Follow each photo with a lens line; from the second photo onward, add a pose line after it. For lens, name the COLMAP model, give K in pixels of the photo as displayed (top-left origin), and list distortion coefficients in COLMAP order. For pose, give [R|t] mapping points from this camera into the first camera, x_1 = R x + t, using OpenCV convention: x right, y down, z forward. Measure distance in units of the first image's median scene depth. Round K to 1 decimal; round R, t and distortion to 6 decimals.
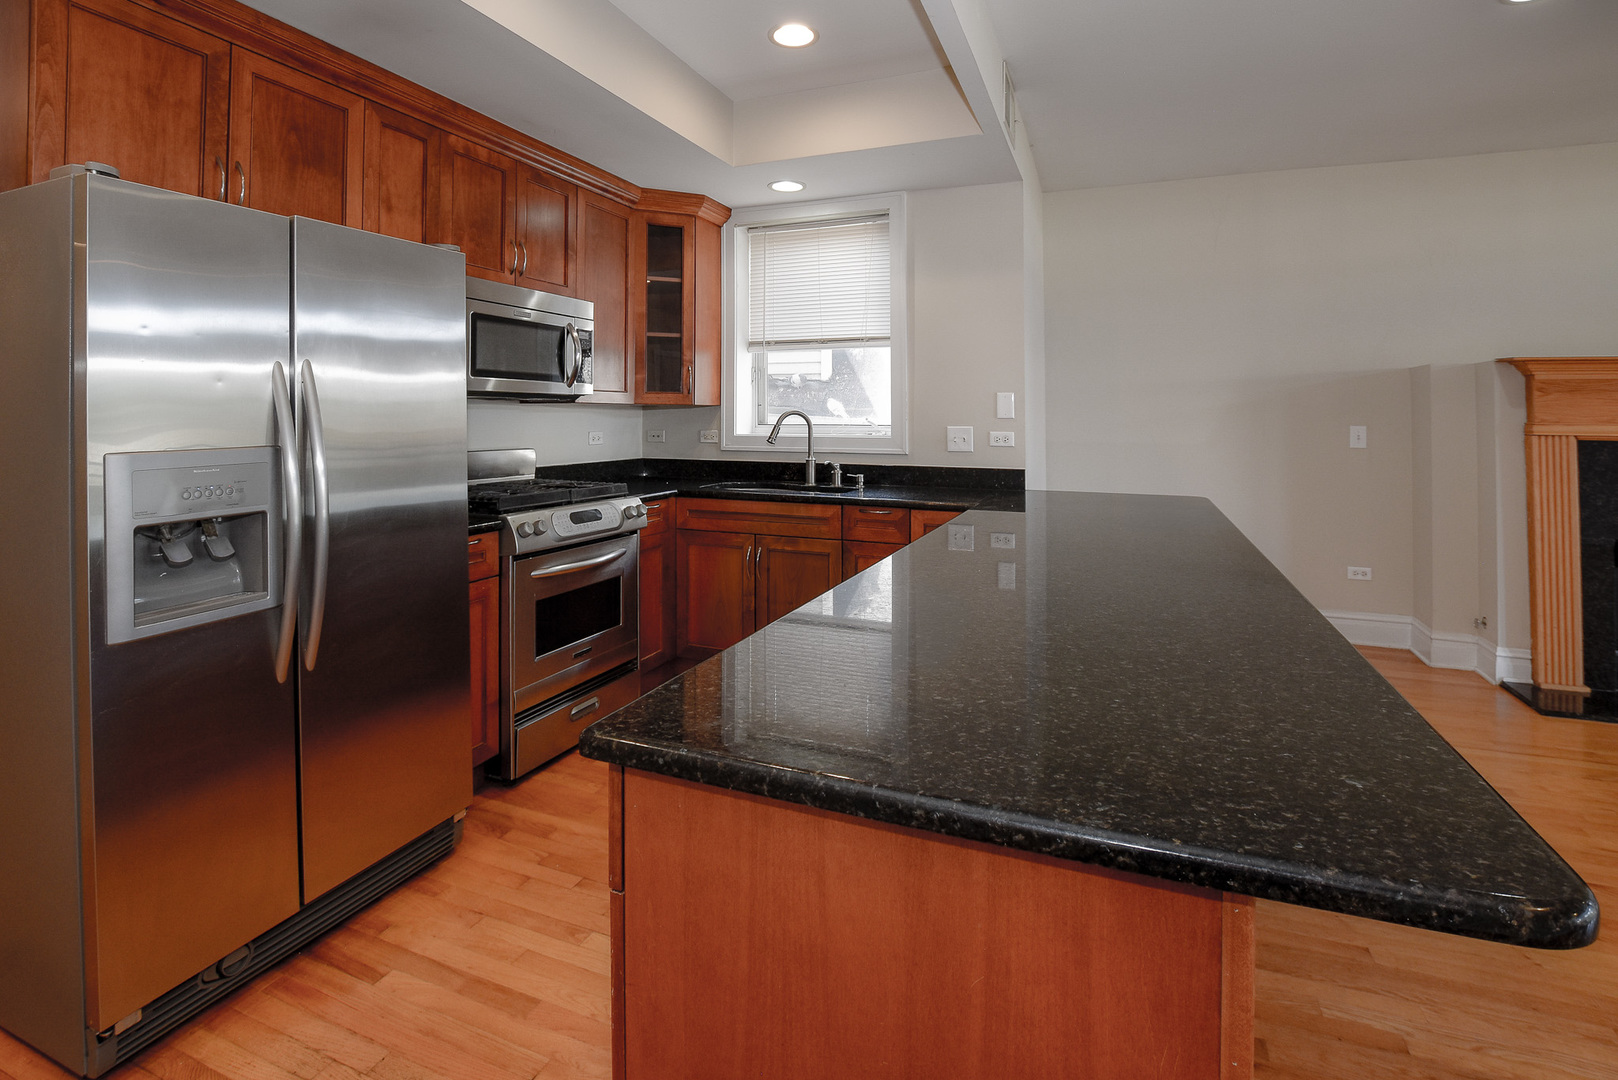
lens RADIAL K [[743.5, 0, 844.8], [0, 743.5, 425.7], [0, 0, 1]] dist [-0.017580, -0.001059]
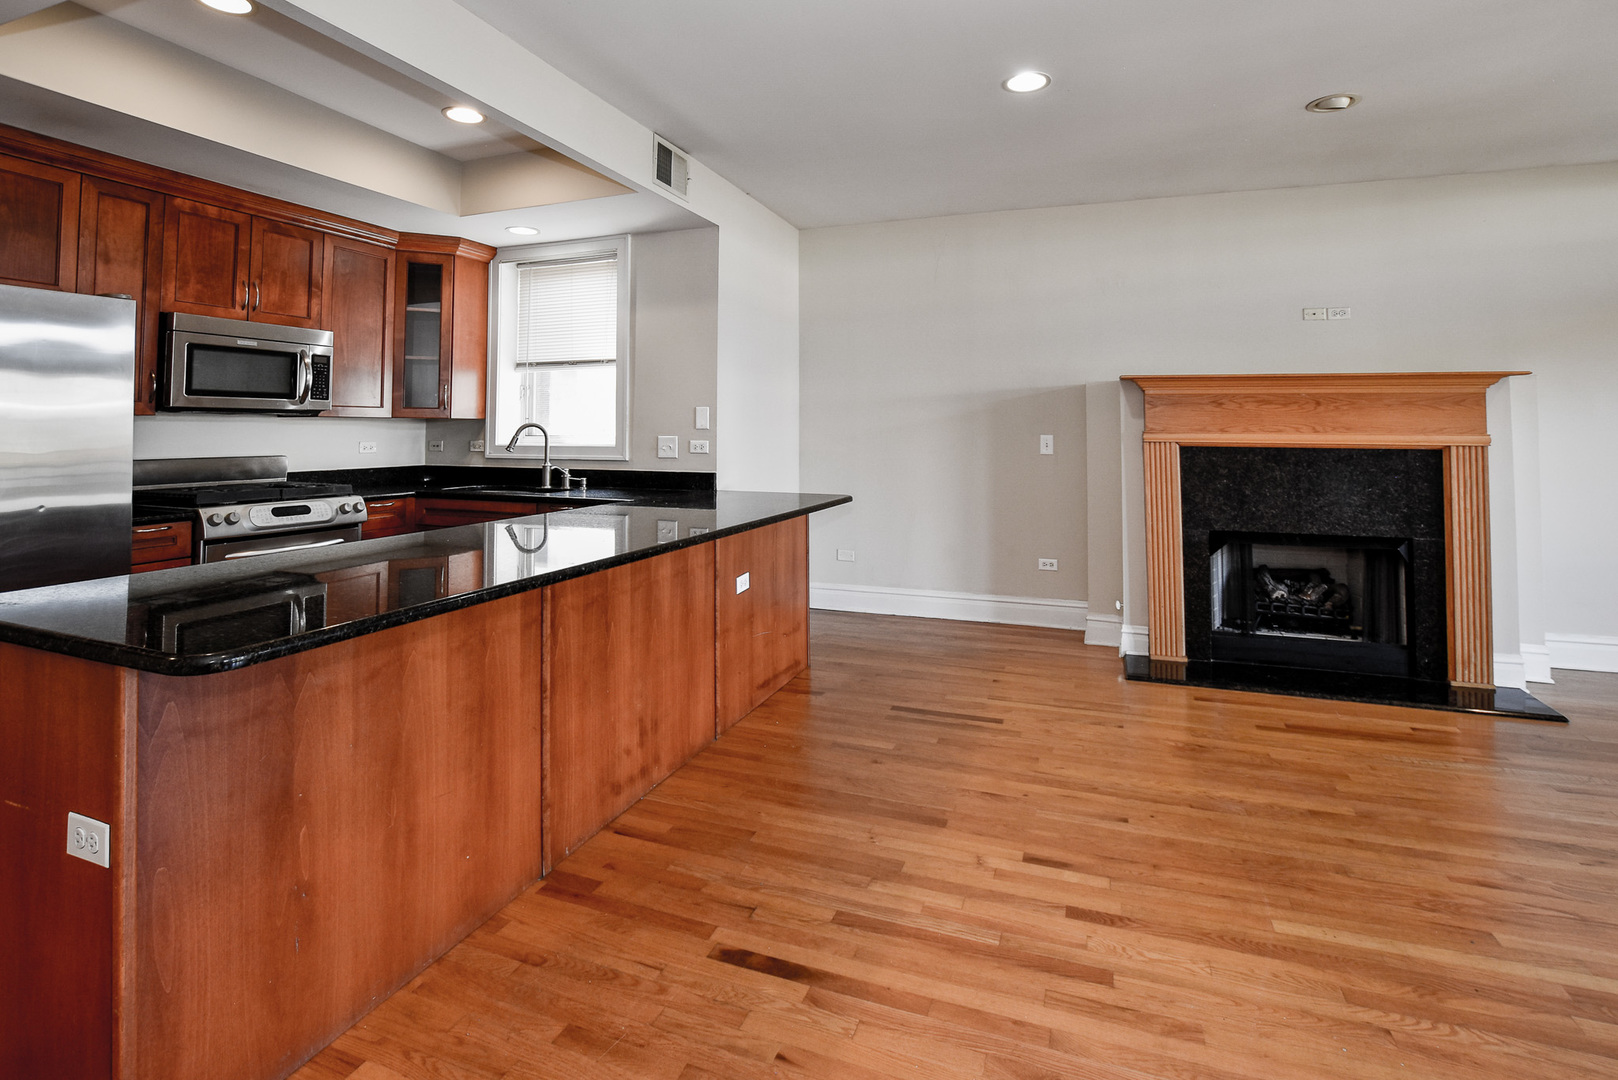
lens RADIAL K [[743.5, 0, 832.8], [0, 743.5, 417.7], [0, 0, 1]] dist [-0.017580, -0.001059]
pose [[0.999854, -0.002277, 0.016934, 0.398424], [0.002789, 0.999537, -0.030303, 0.007917], [-0.016857, 0.030346, 0.999397, -0.165955]]
